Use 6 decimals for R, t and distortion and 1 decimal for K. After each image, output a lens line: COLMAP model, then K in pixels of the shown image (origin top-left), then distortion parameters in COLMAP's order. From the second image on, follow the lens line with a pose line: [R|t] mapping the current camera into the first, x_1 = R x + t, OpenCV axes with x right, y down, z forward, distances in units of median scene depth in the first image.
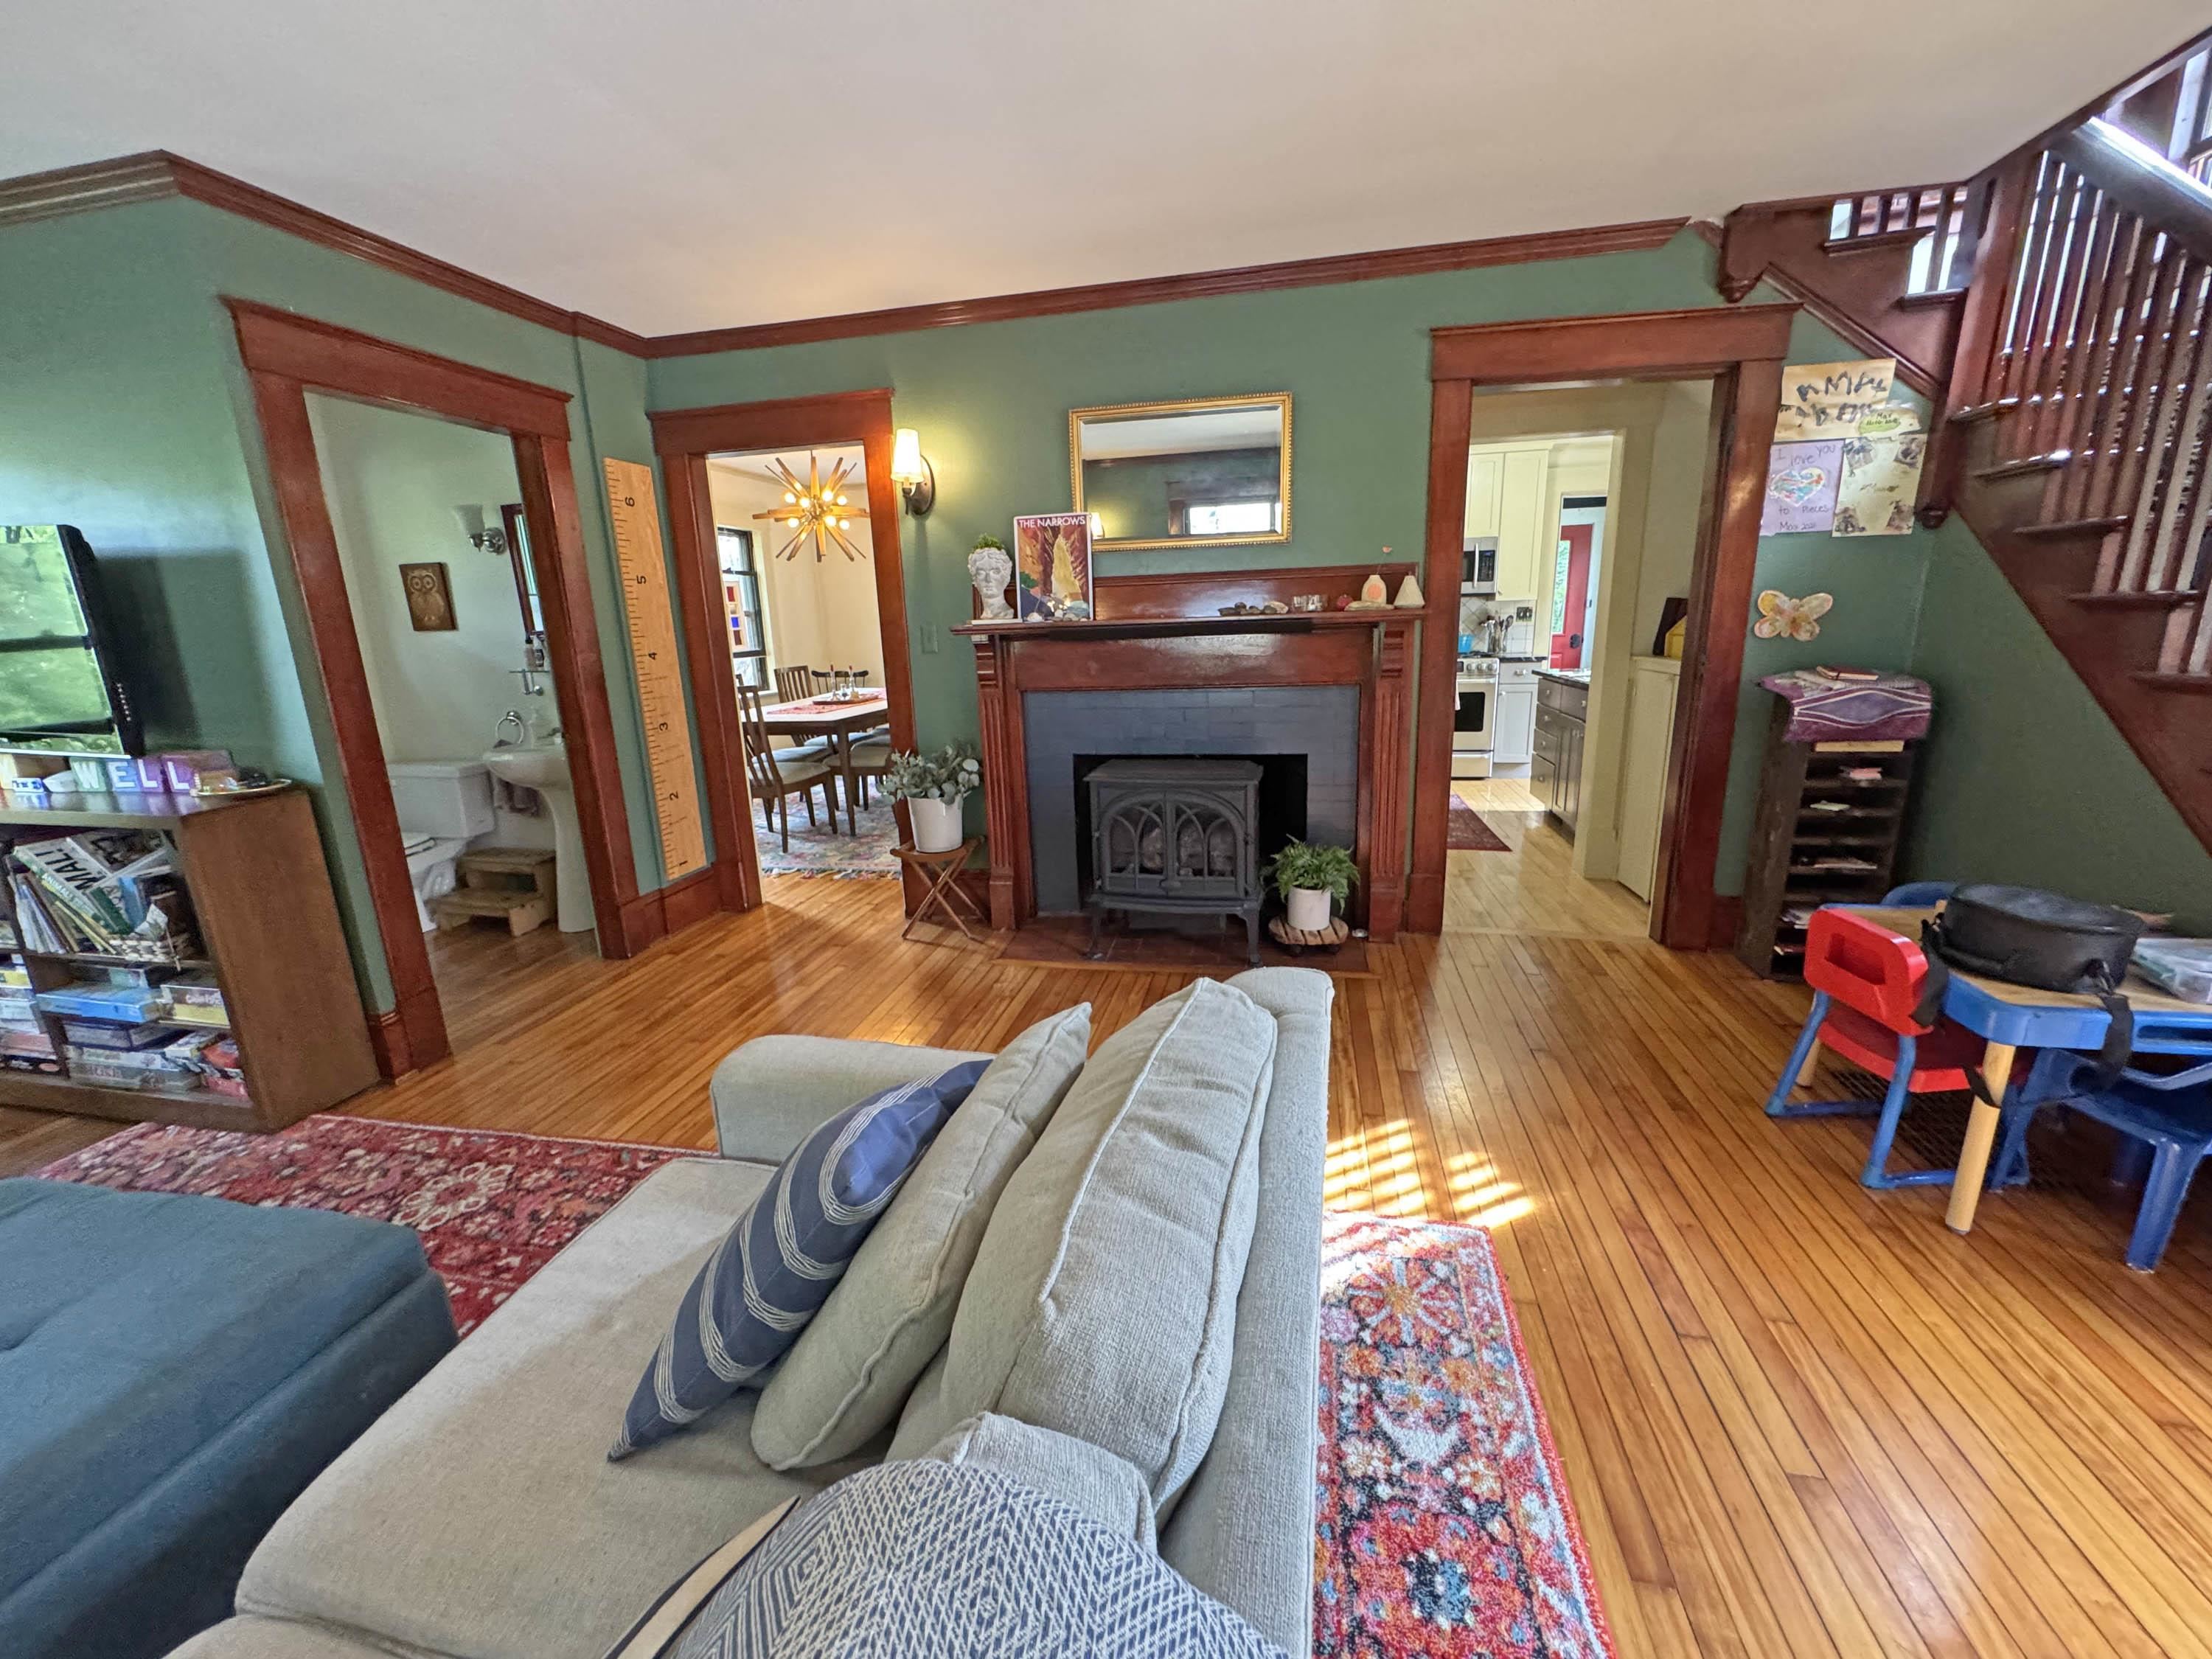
lens RADIAL K [[892.4, 0, 1106.6], [0, 892.4, 825.4], [0, 0, 1]] dist [0.000002, -0.000047]
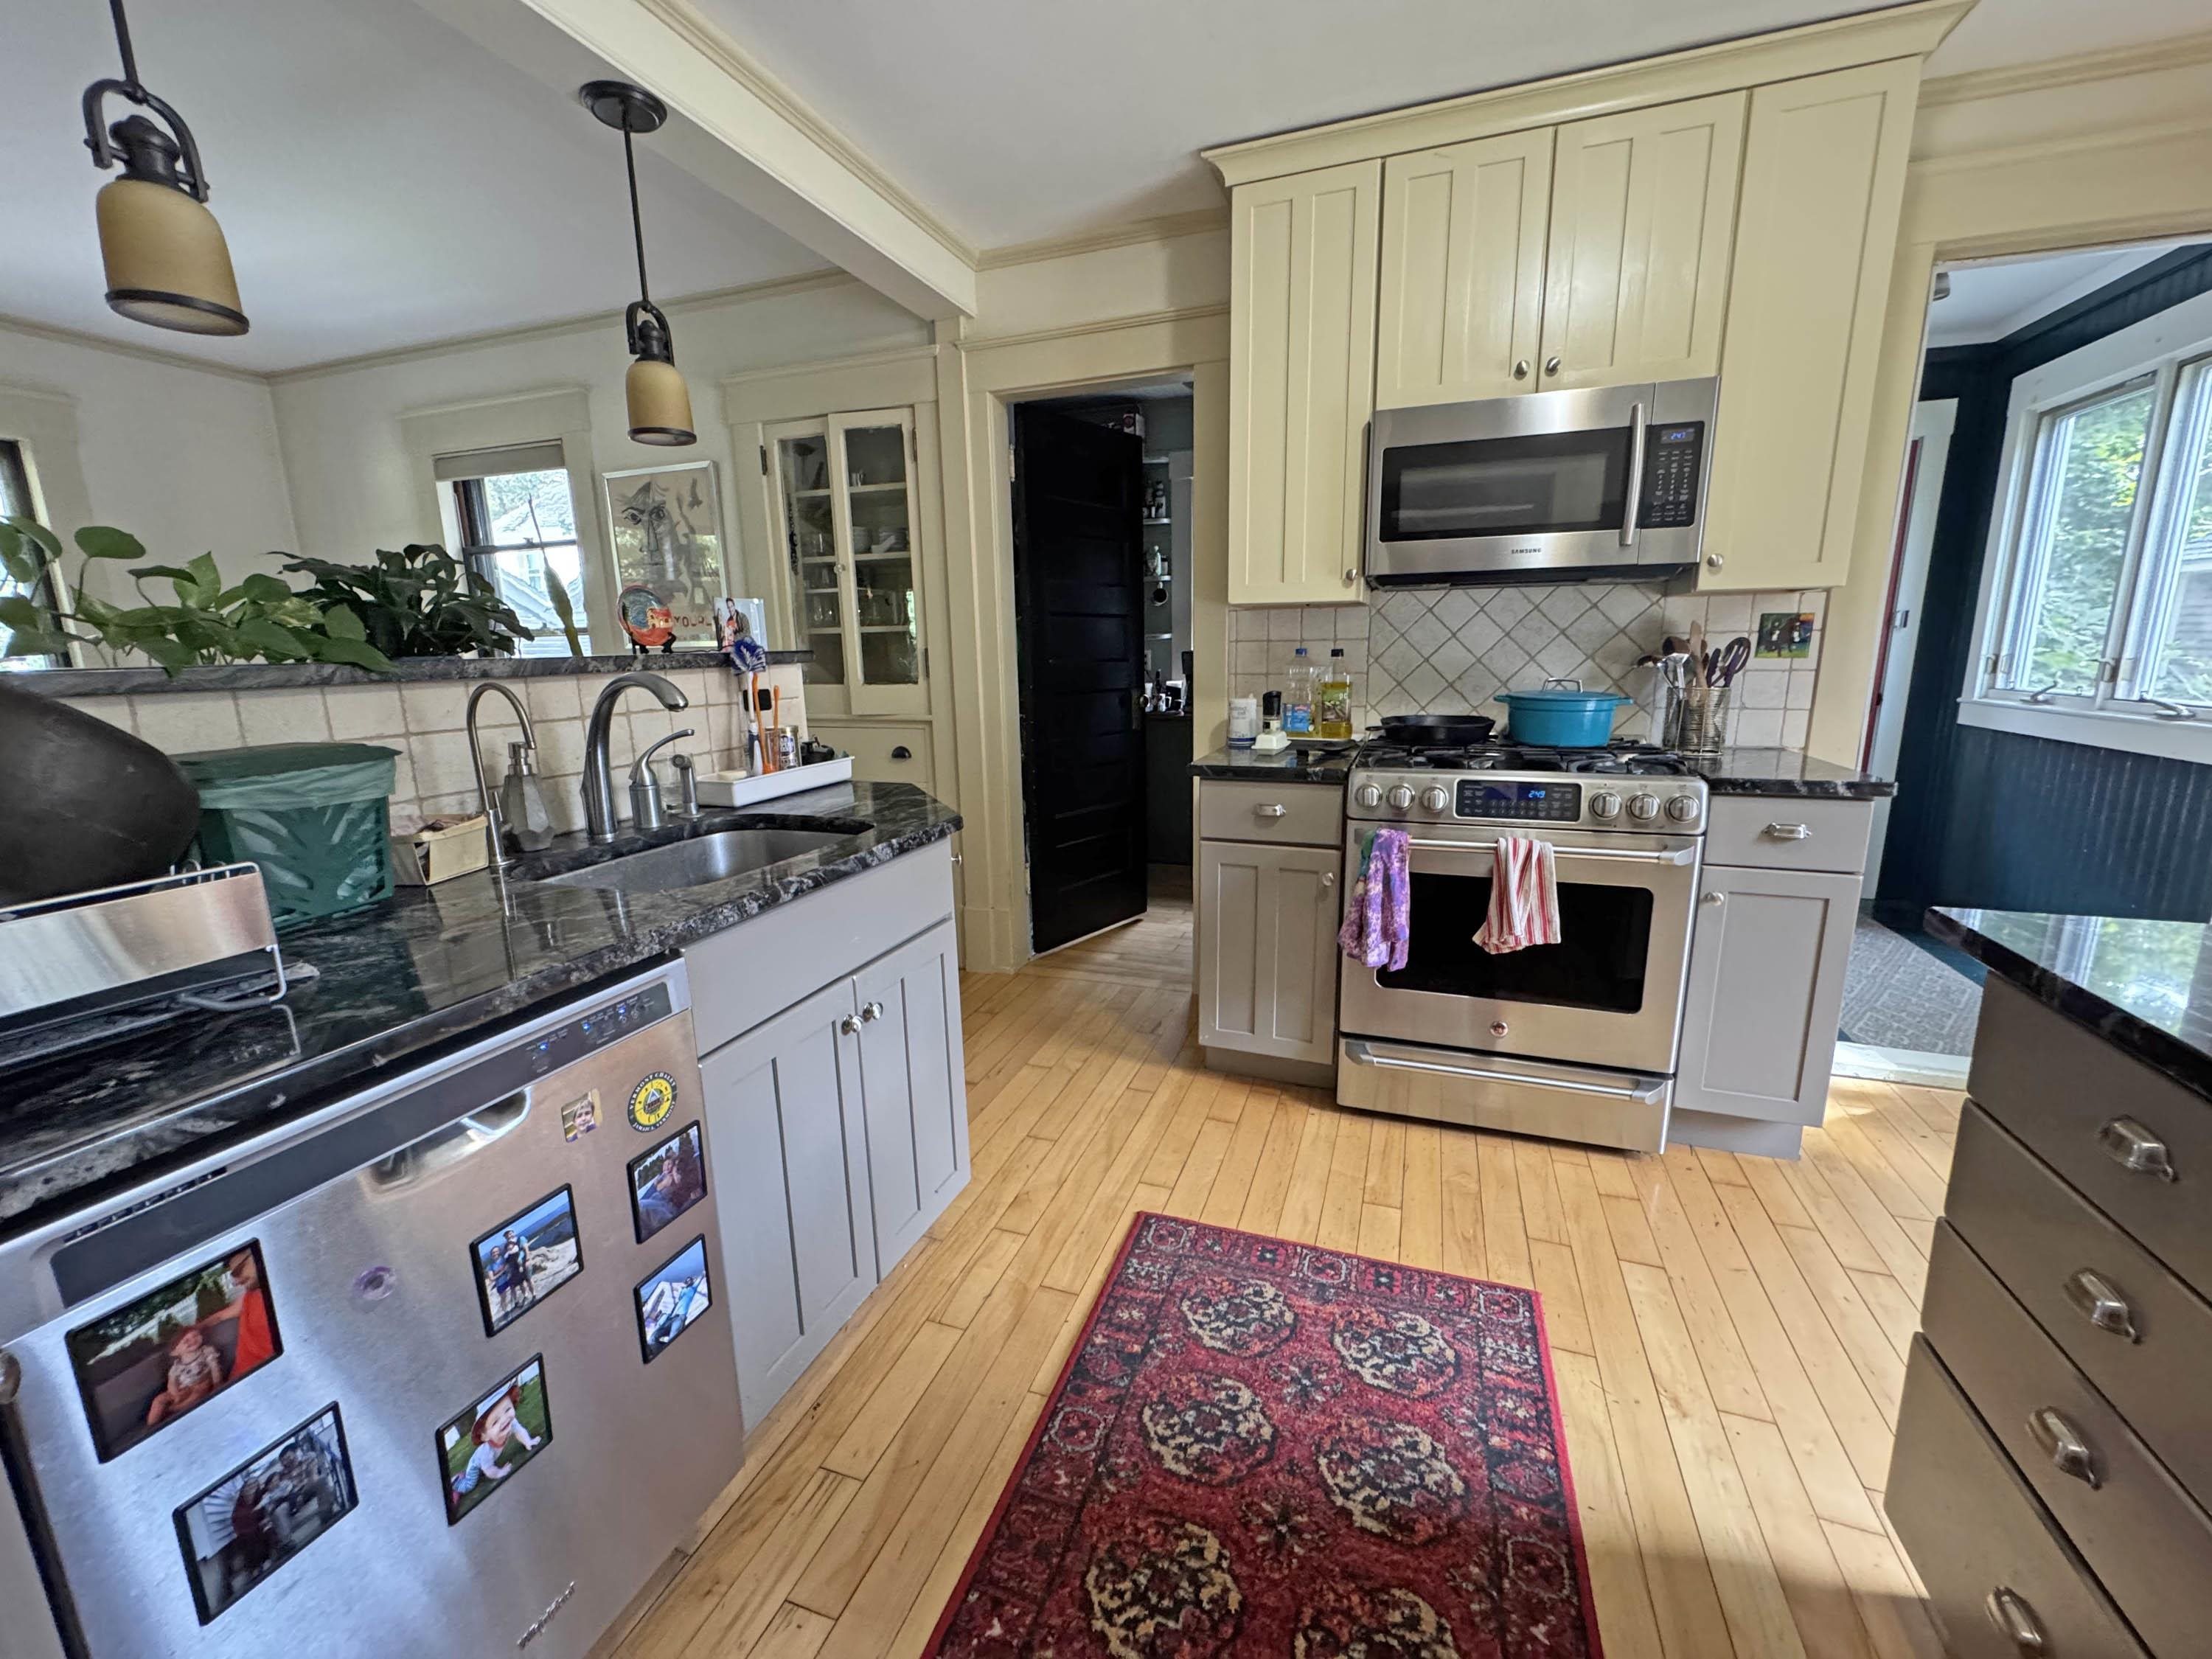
lens RADIAL K [[892.4, 0, 1111.5], [0, 892.4, 834.9], [0, 0, 1]] dist [0.000002, -0.000047]
pose [[0.991170, 0.039448, -0.126596, 0.275870], [-0.041880, 0.998985, -0.016609, -0.152511], [0.125812, 0.021764, 0.991815, 0.666894]]
